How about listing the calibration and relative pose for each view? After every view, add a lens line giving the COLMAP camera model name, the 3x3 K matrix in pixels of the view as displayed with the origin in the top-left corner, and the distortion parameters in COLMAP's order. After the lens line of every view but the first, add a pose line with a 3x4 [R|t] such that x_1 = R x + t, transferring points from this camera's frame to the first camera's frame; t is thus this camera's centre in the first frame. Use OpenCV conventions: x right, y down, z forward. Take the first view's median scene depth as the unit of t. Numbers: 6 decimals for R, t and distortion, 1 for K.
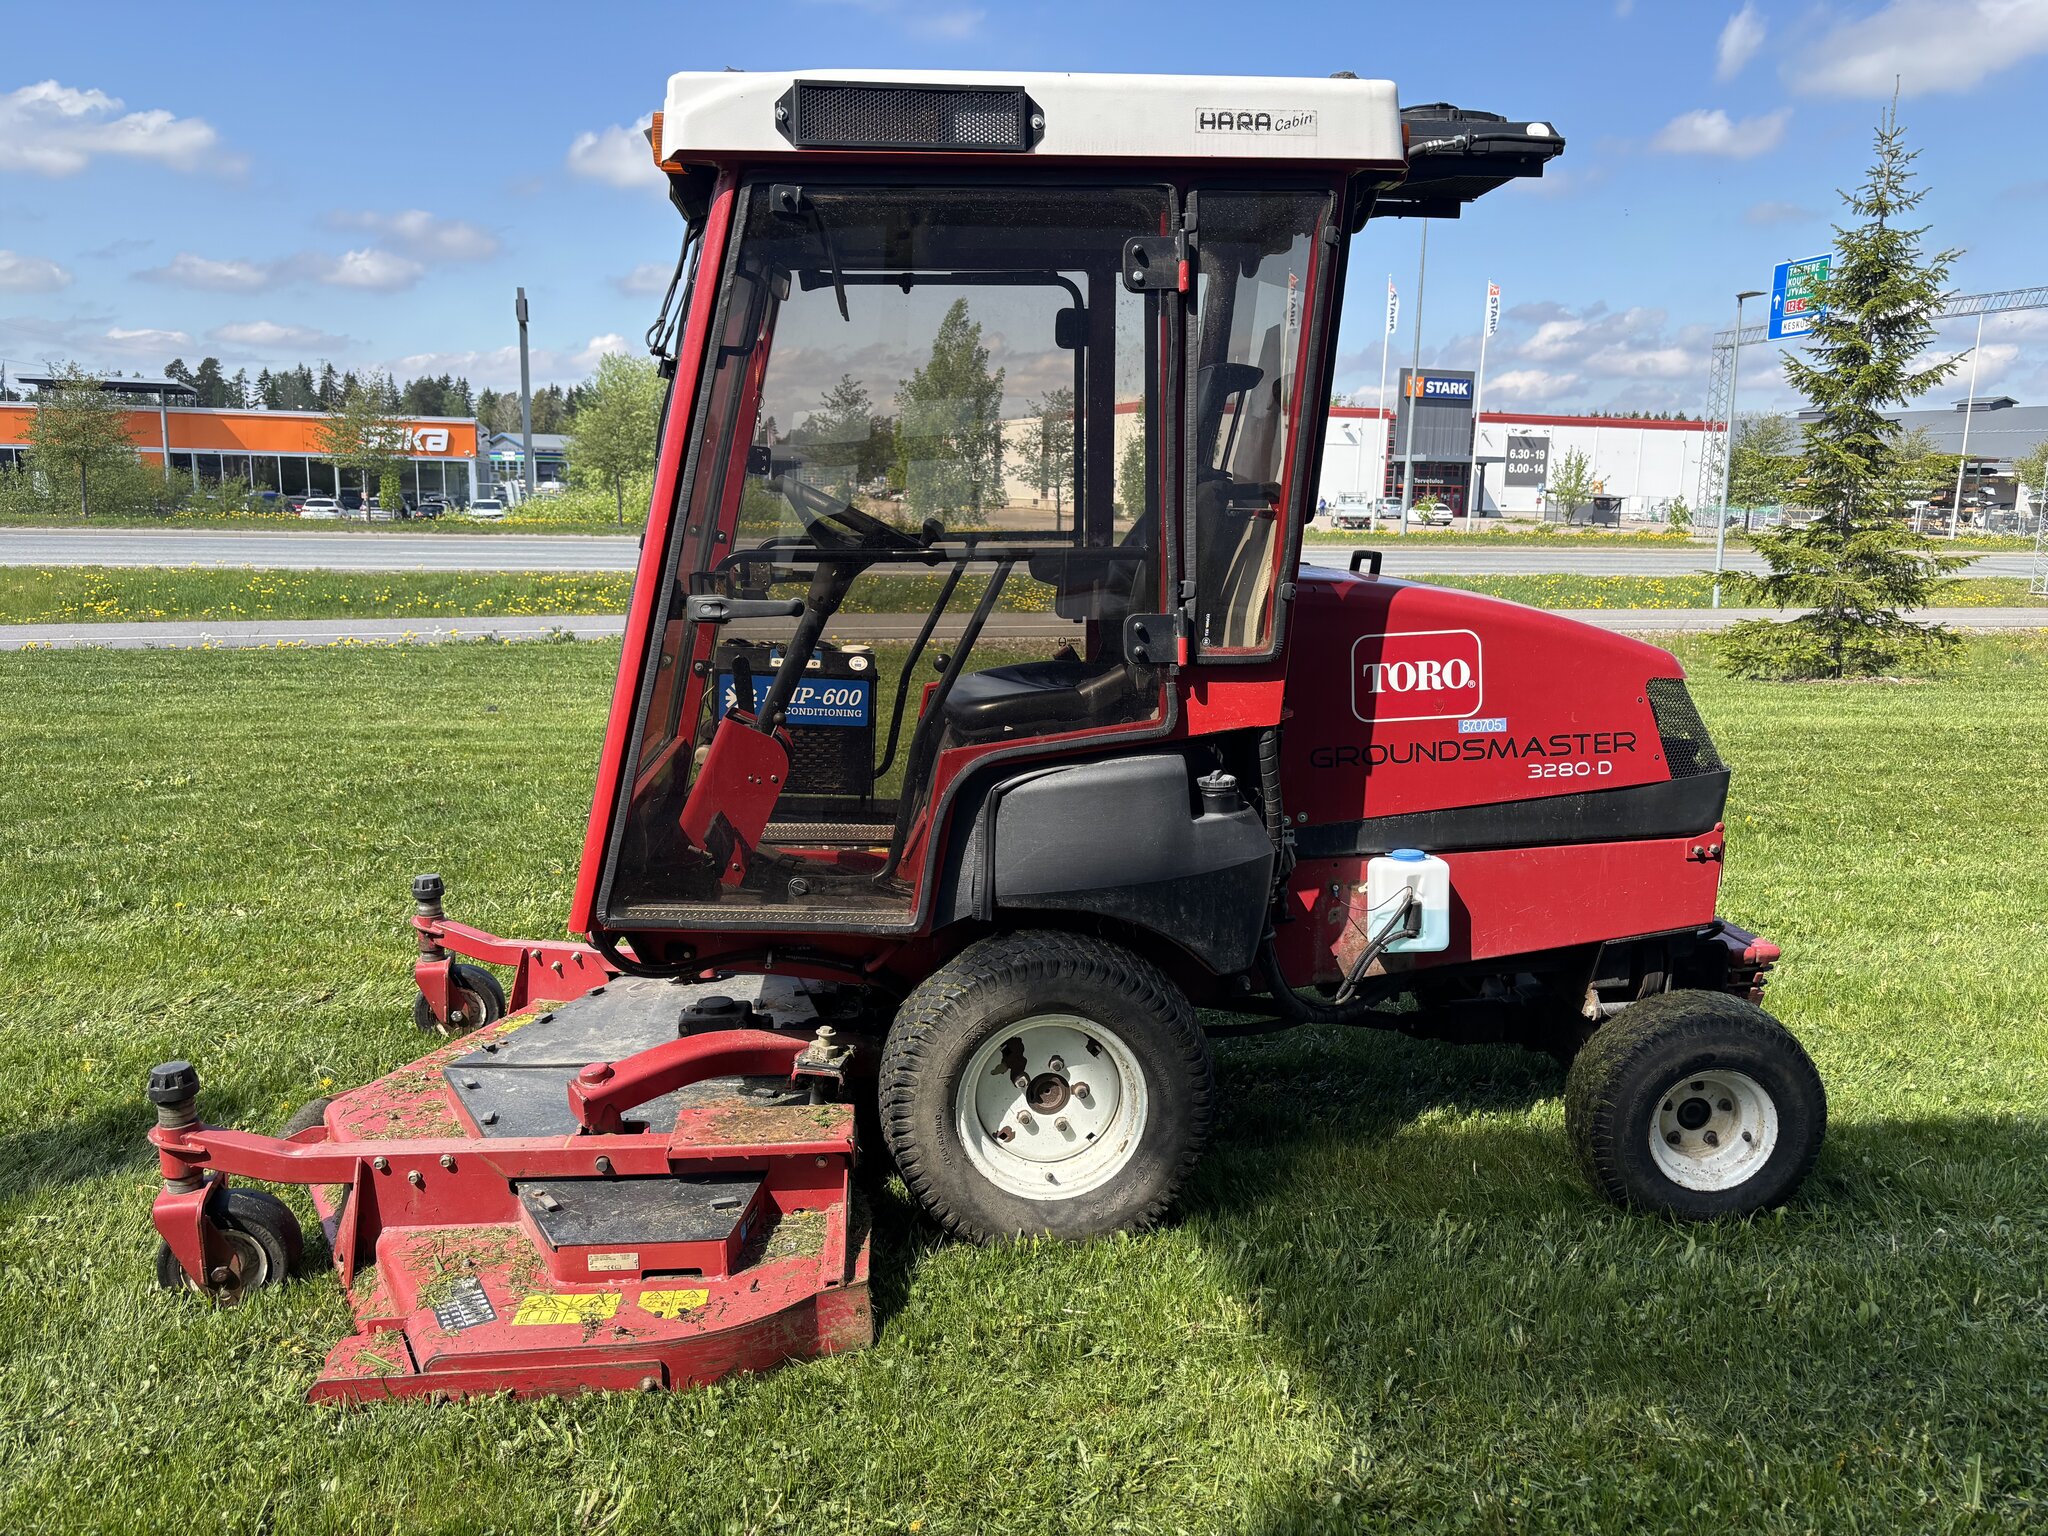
lens RADIAL K [[1555.8, 0, 1037.2], [0, 1555.8, 765.2], [0, 0, 1]] dist [0.038395, -0.032143]
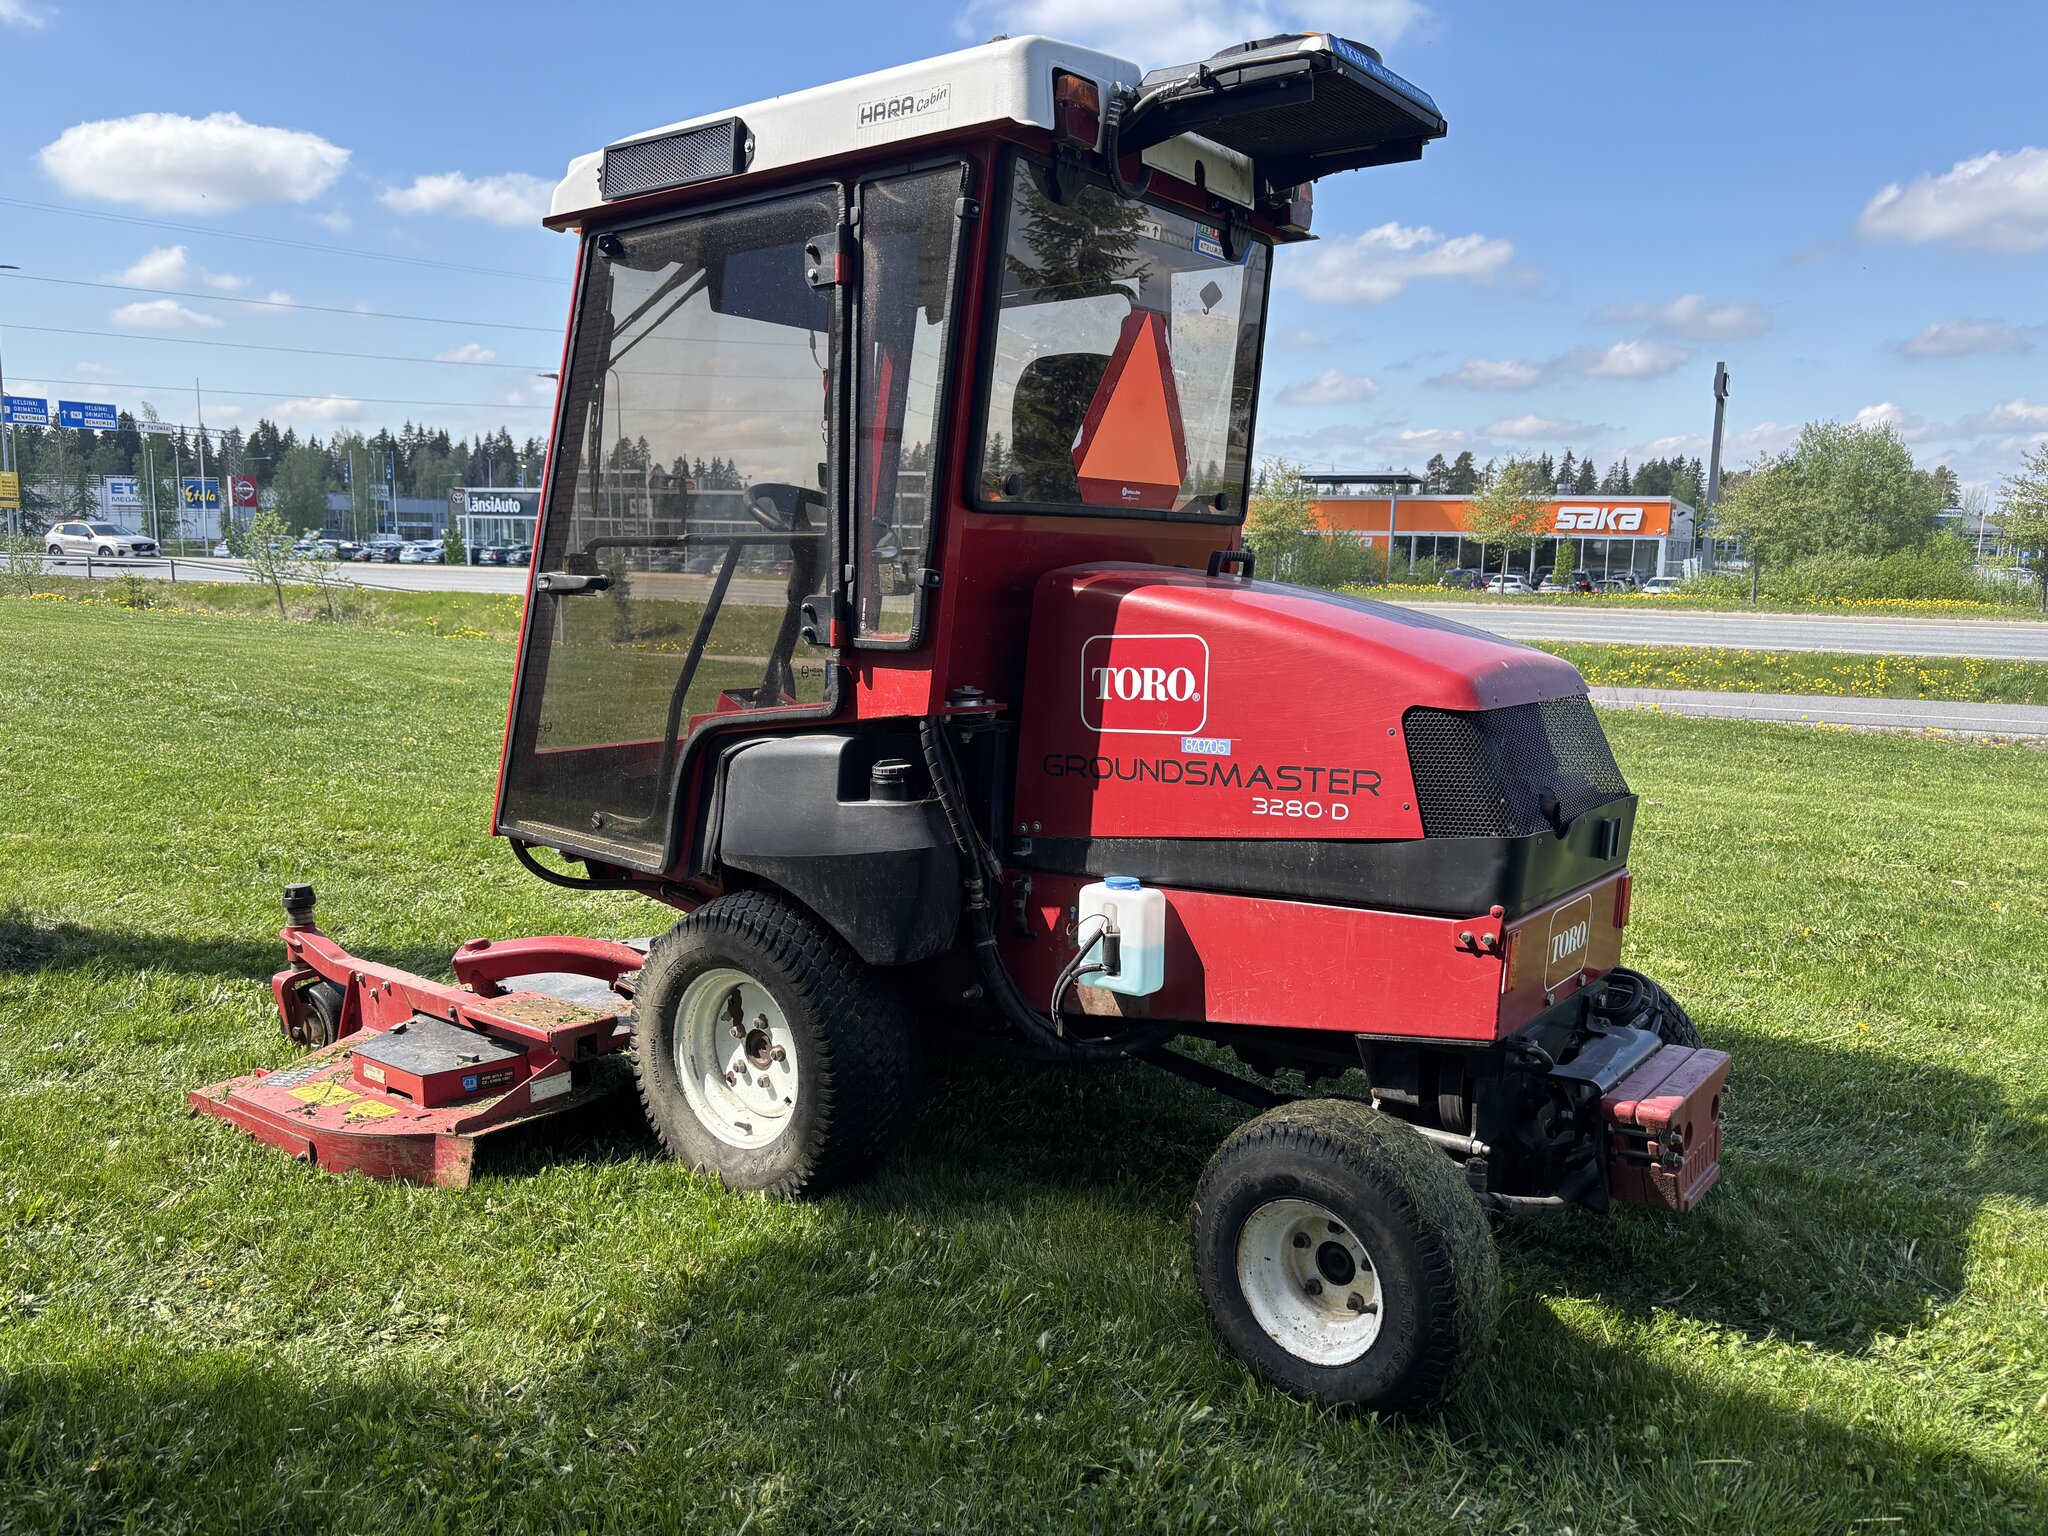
lens RADIAL K [[1555.8, 0, 1041.3], [0, 1555.8, 768.0], [0, 0, 1]] dist [0.038395, -0.032143]
pose [[0.738604, 0.091070, -0.667960, 0.794404], [-0.123400, 0.992356, -0.001152, -0.001255], [0.662749, 0.083277, 0.744197, 0.304326]]
